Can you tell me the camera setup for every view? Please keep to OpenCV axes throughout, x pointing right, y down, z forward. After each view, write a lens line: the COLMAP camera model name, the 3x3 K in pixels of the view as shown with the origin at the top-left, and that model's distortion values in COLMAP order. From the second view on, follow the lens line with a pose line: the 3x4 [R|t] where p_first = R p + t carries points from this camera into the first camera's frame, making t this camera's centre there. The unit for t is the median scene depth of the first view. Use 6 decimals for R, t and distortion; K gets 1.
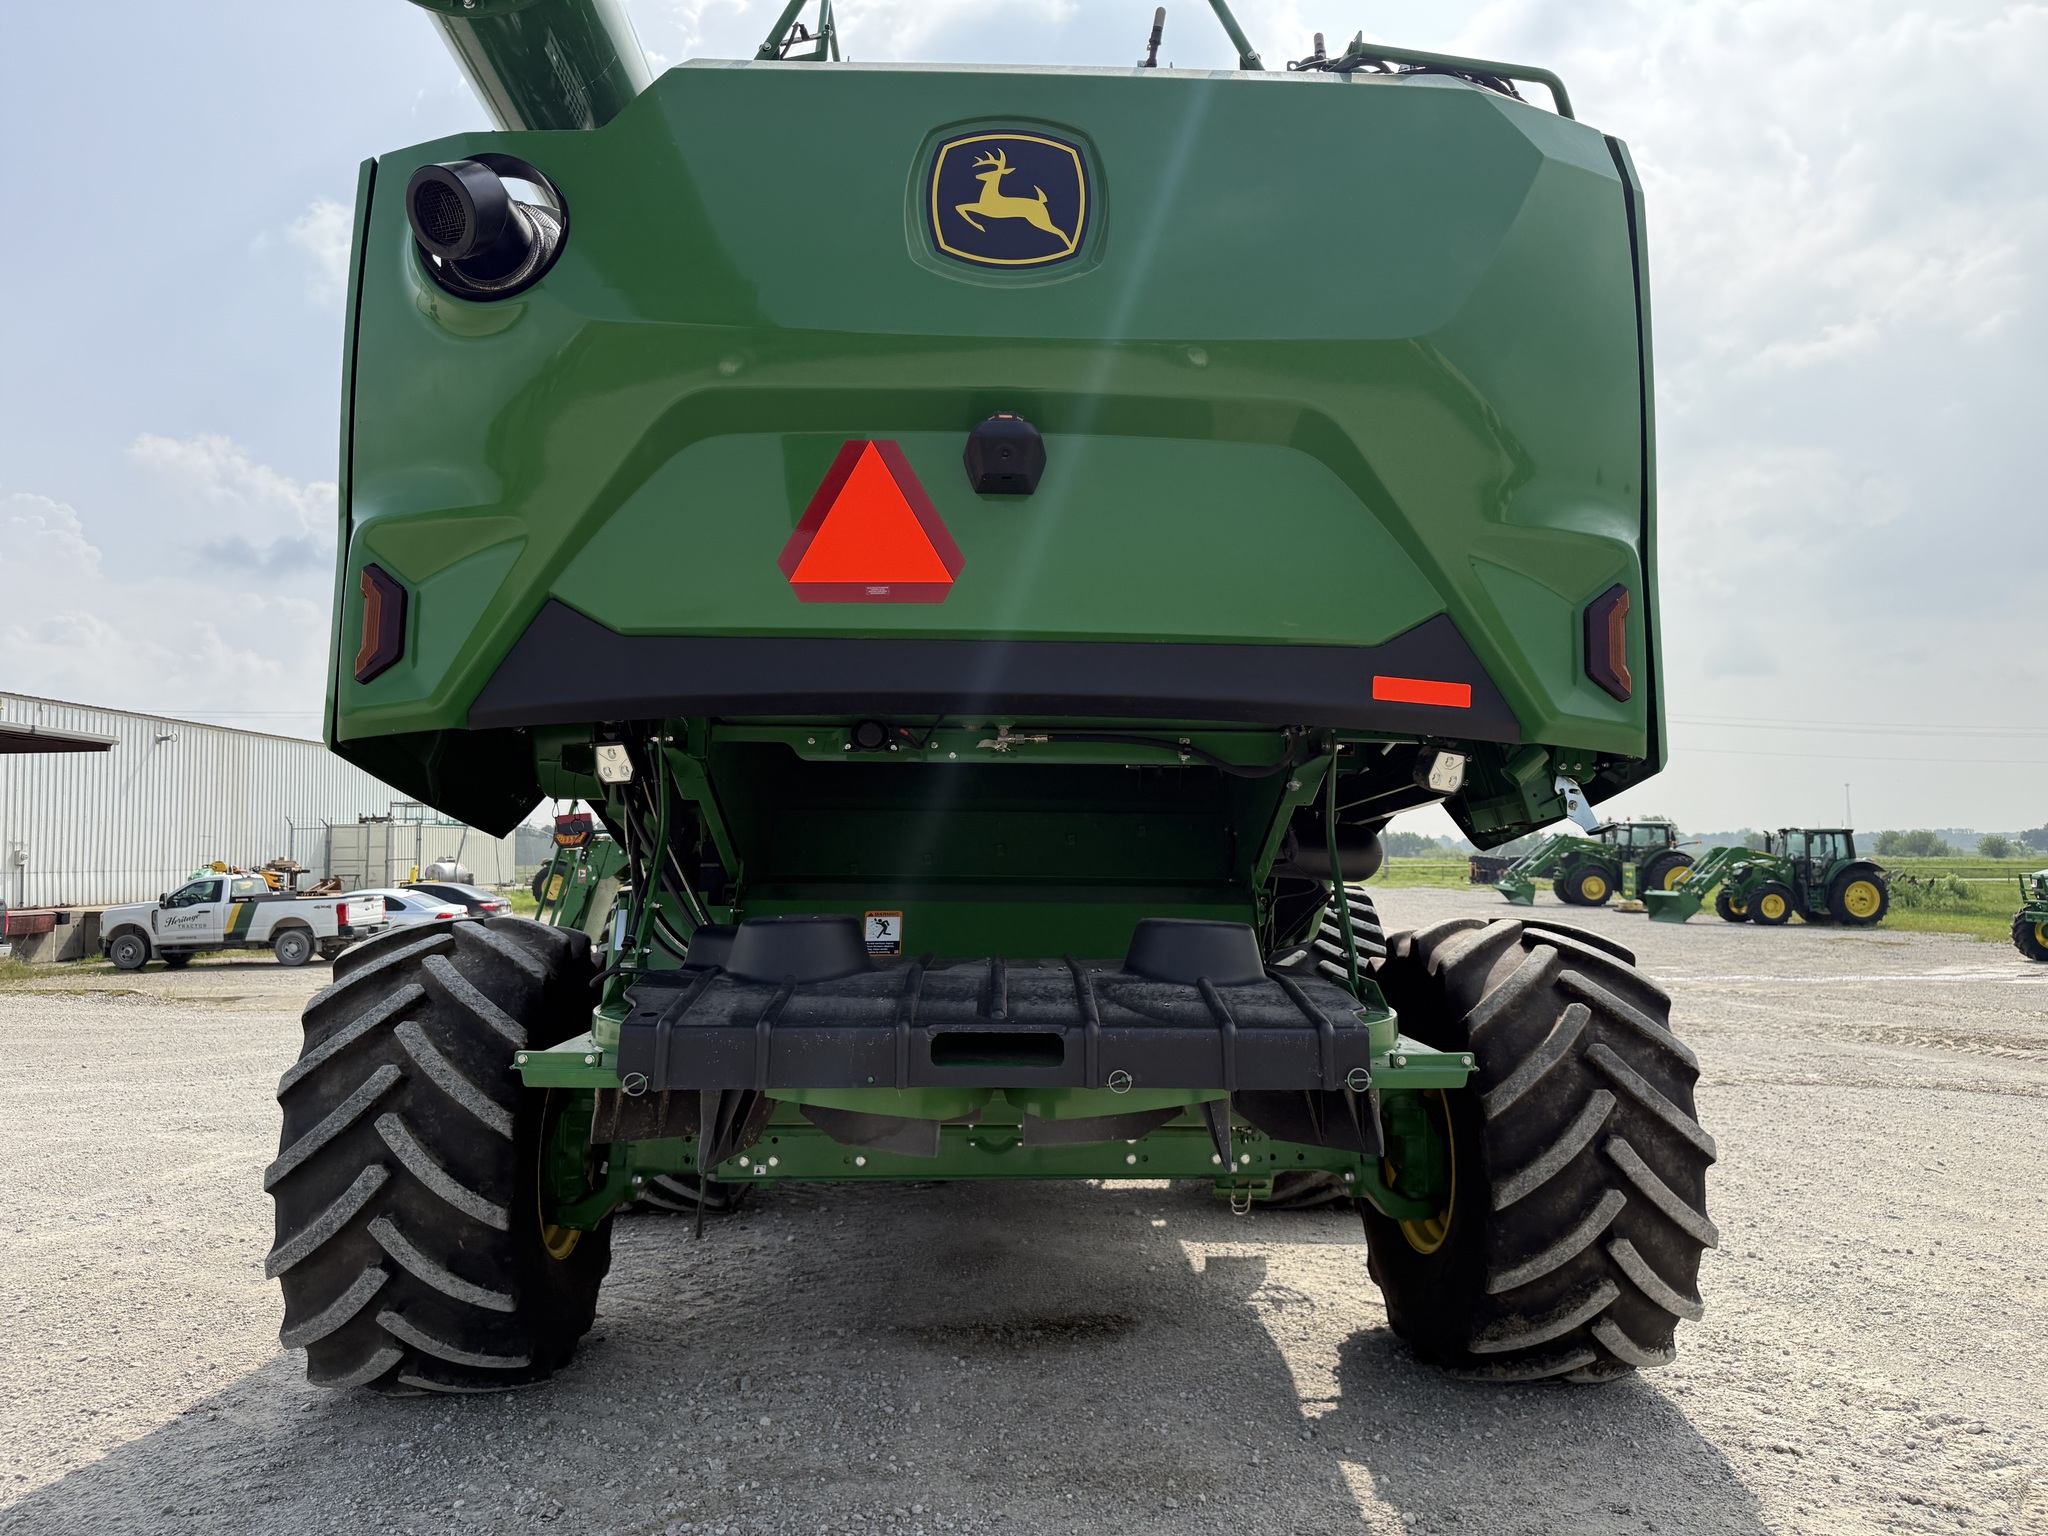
lens RADIAL K [[1444.5, 0, 1035.2], [0, 1444.5, 767.0], [0, 0, 1]] dist [0.003087, 0.002805]
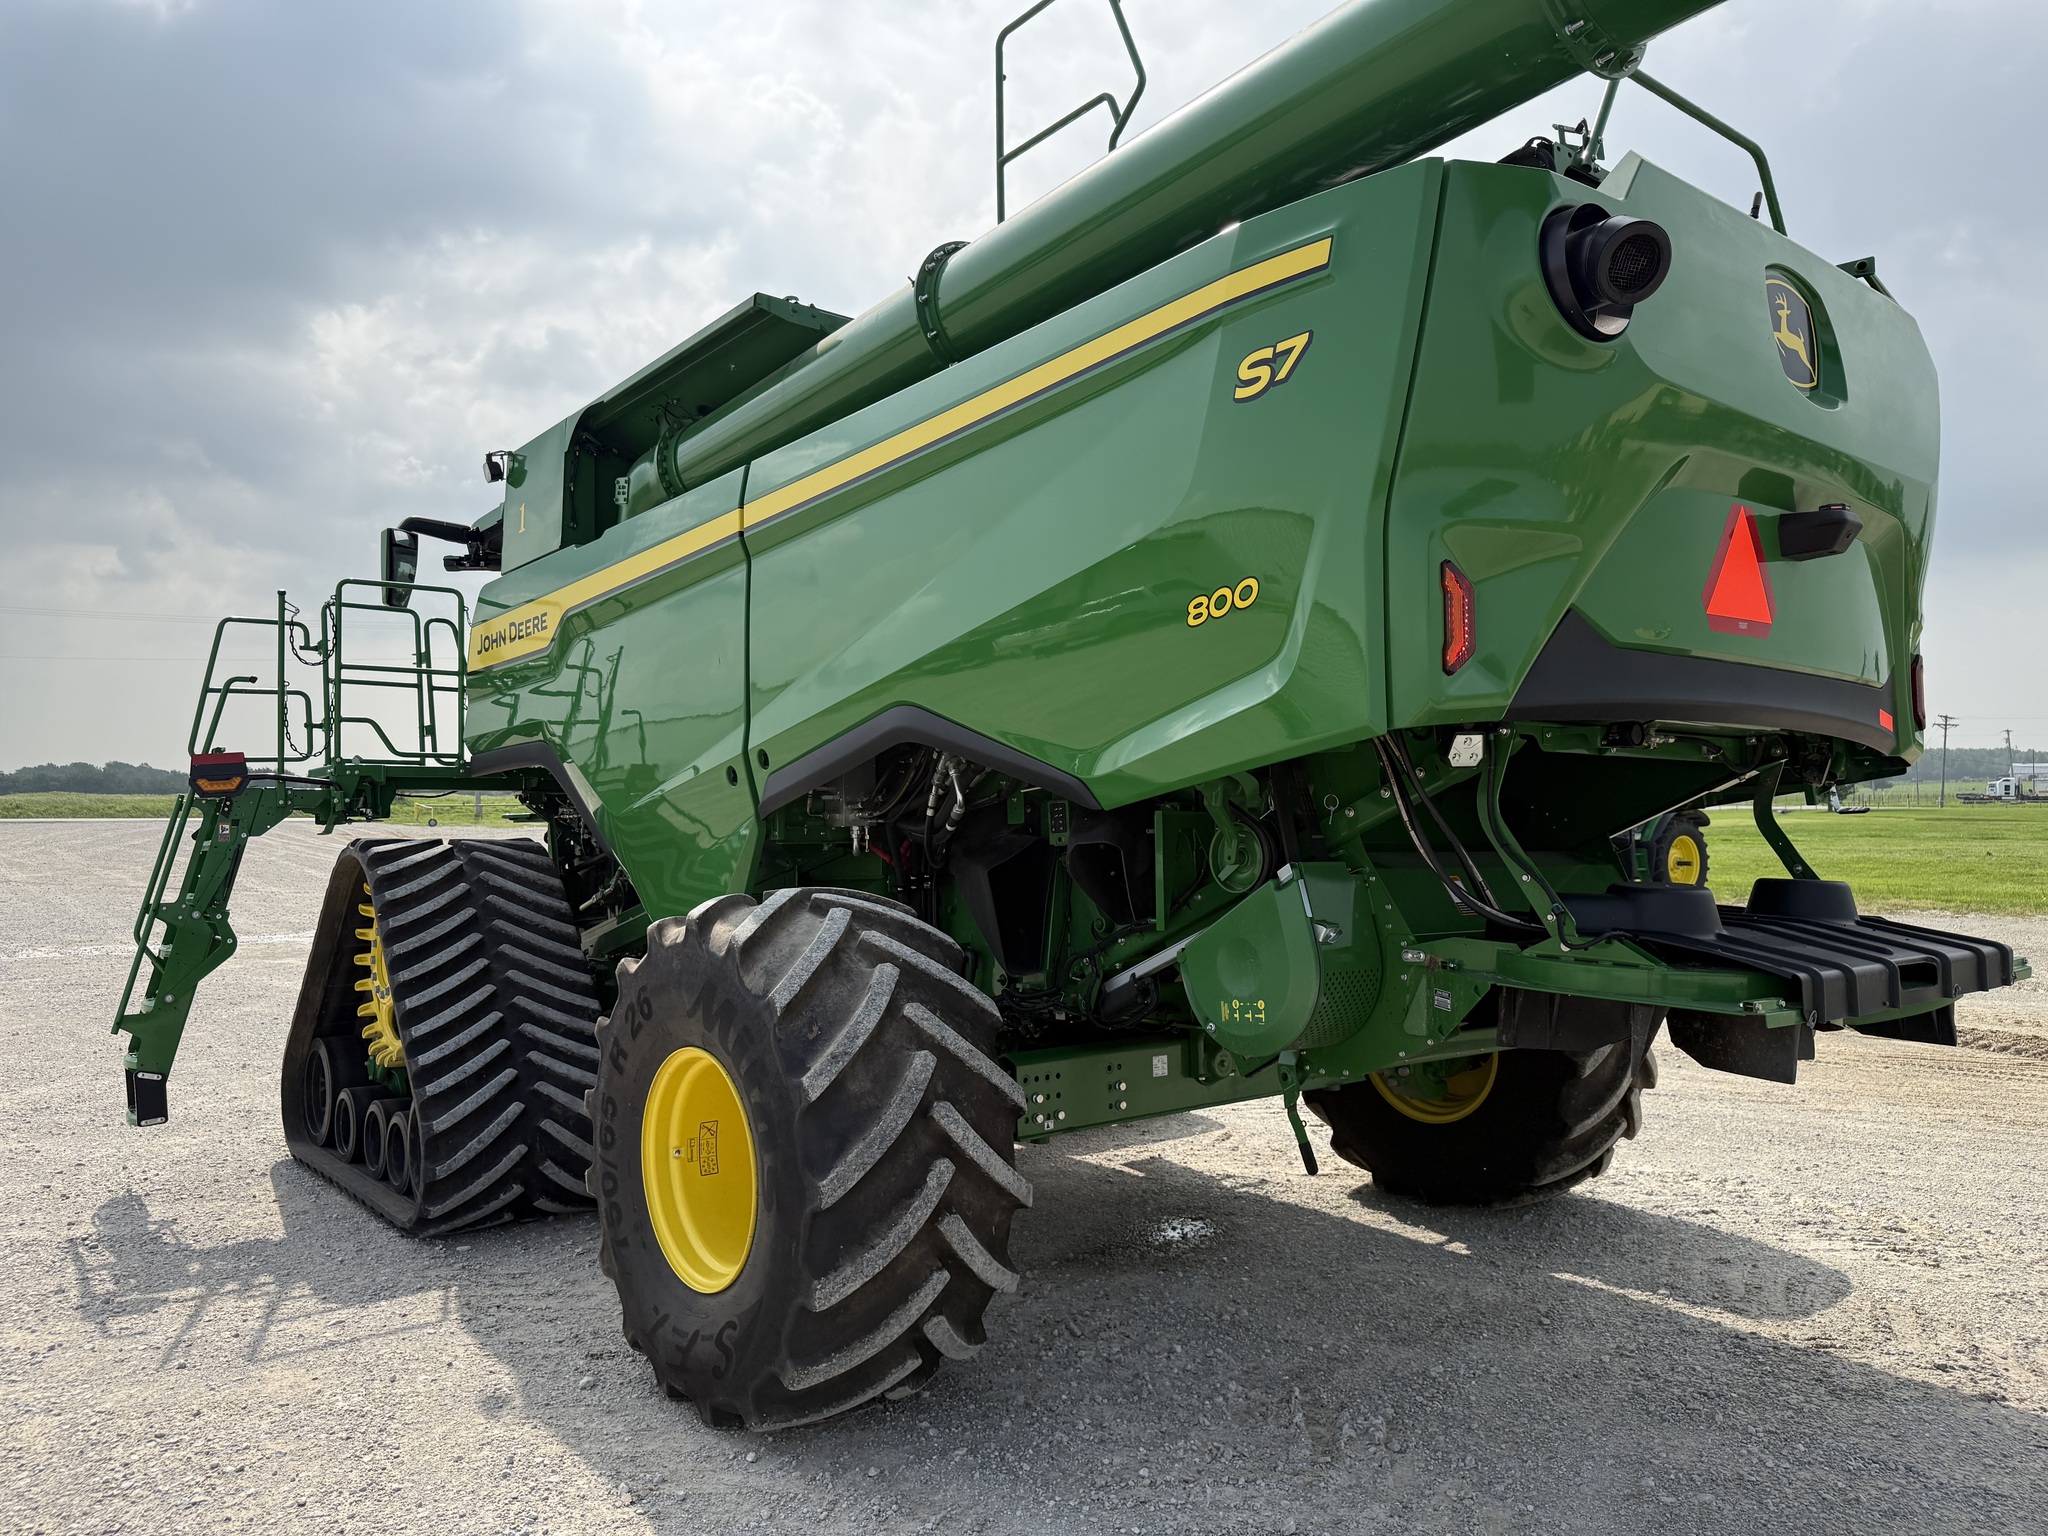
lens RADIAL K [[1426.5, 0, 1025.0], [0, 1426.5, 778.3], [0, 0, 1]] dist [0.077452, -0.101341]
pose [[0.796519, 0.014091, 0.604449, -0.869865], [-0.045176, 0.998321, 0.036257, -0.002942], [-0.602923, -0.056186, 0.795818, 0.225912]]
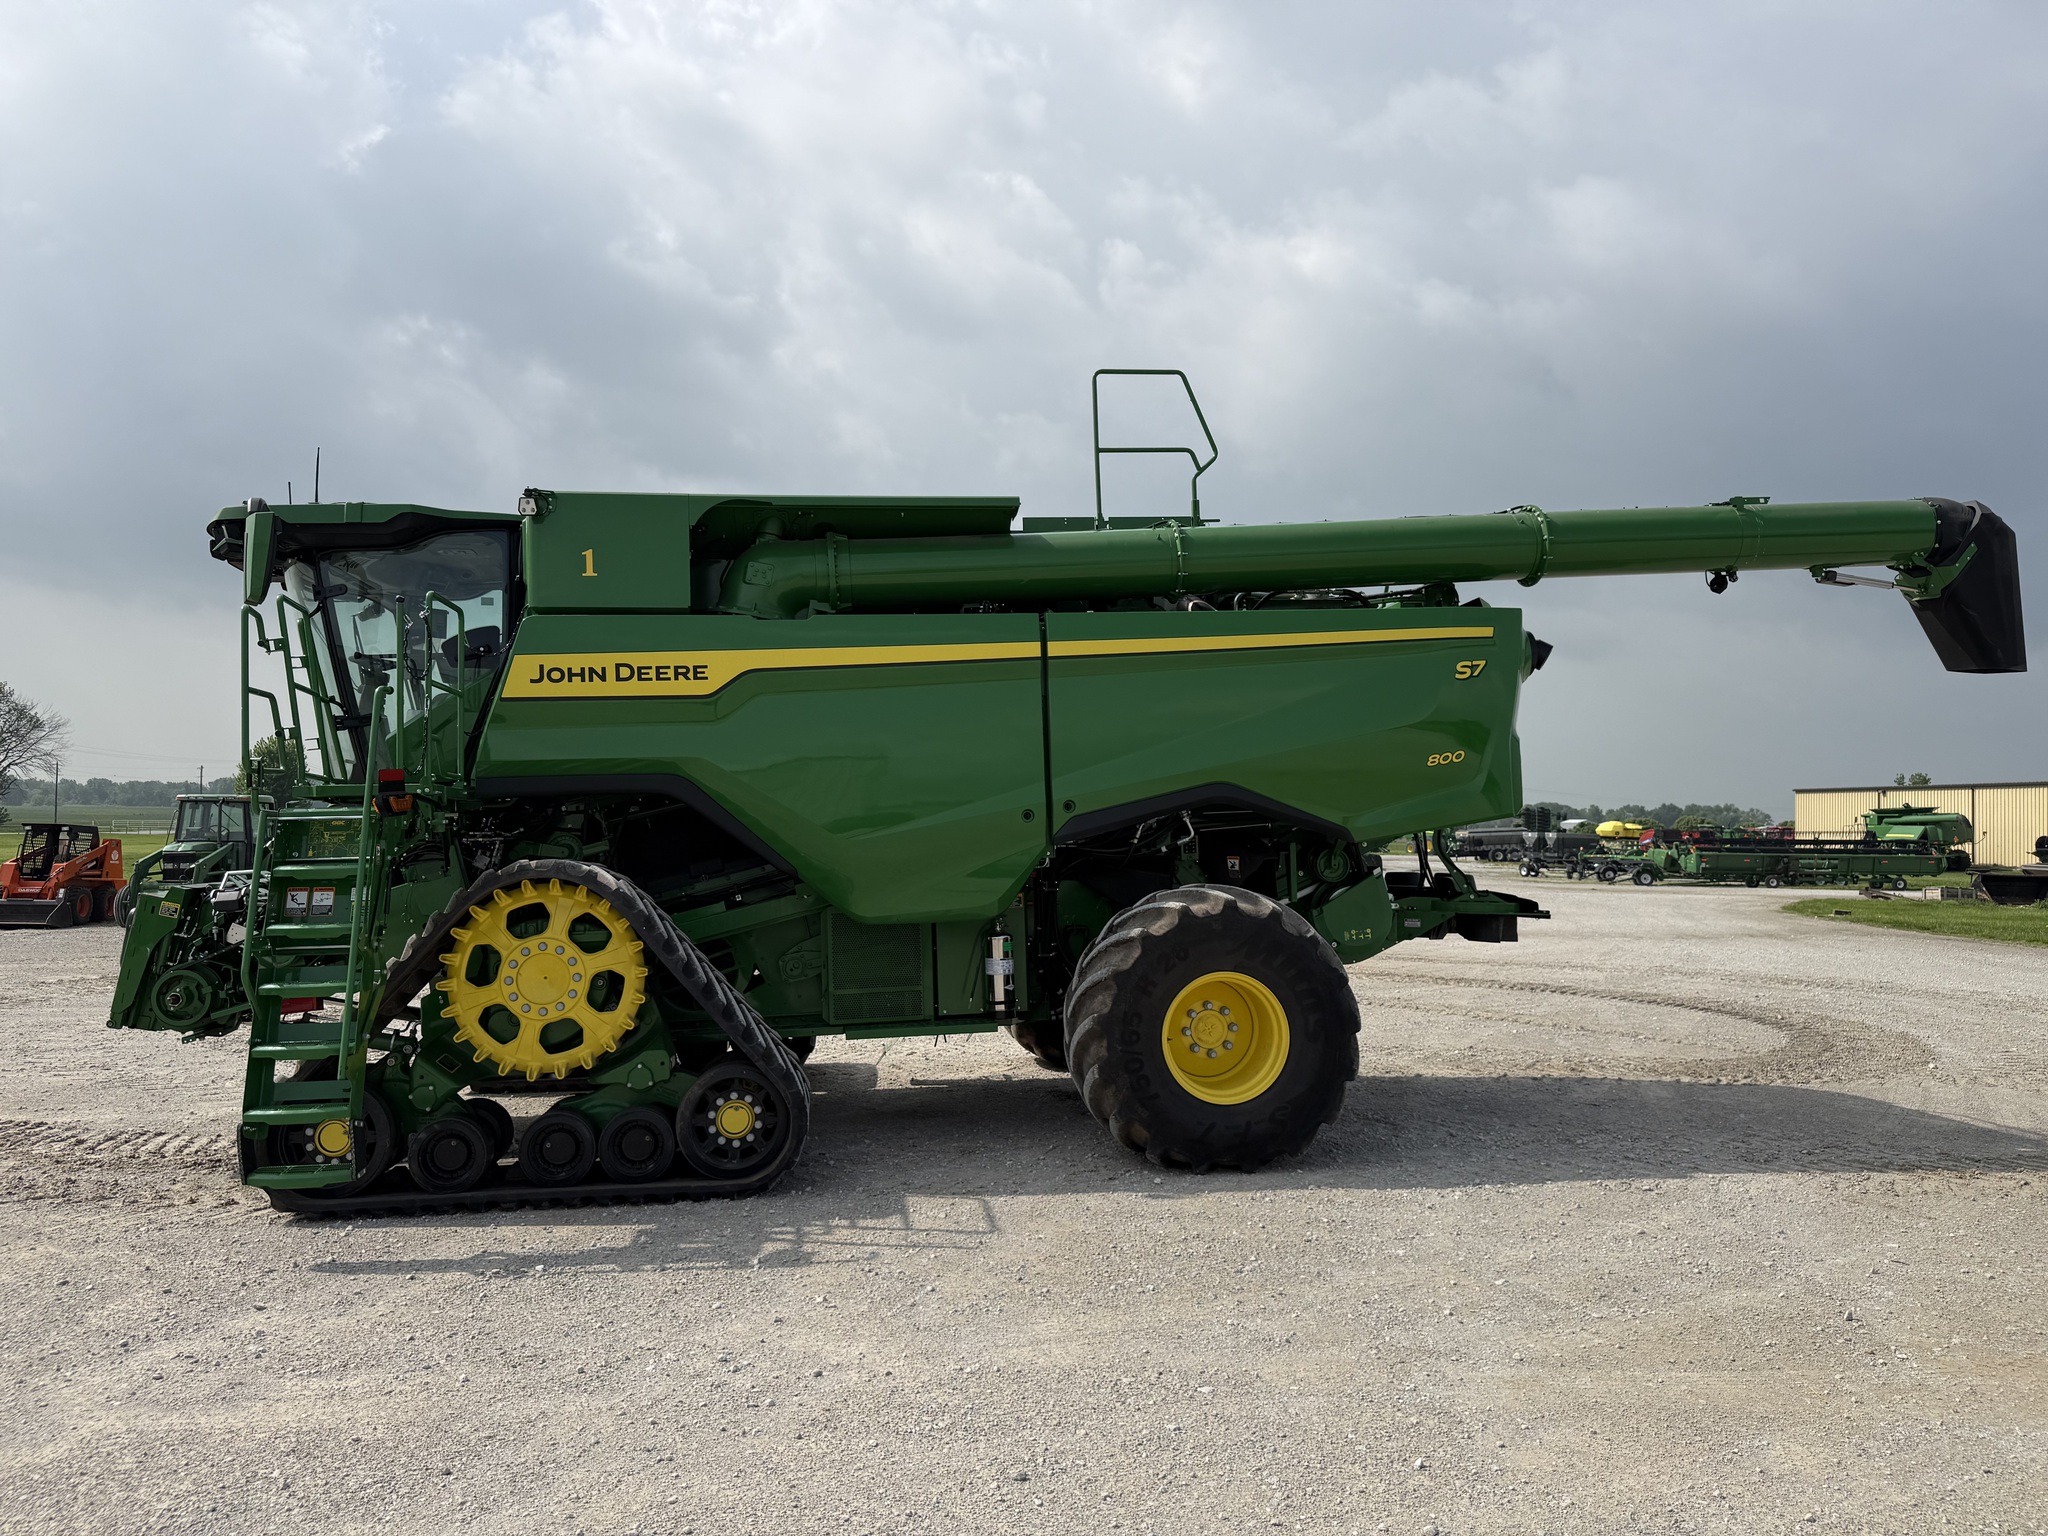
lens RADIAL K [[1441.6, 0, 1031.4], [0, 1441.6, 748.5], [0, 0, 1]] dist [0.079677, -0.112286]
pose [[-0.079816, 0.068079, 0.994482, -2.132677], [-0.087453, 0.993340, -0.075019, 0.098973], [-0.992966, -0.092958, -0.073330, 1.432054]]
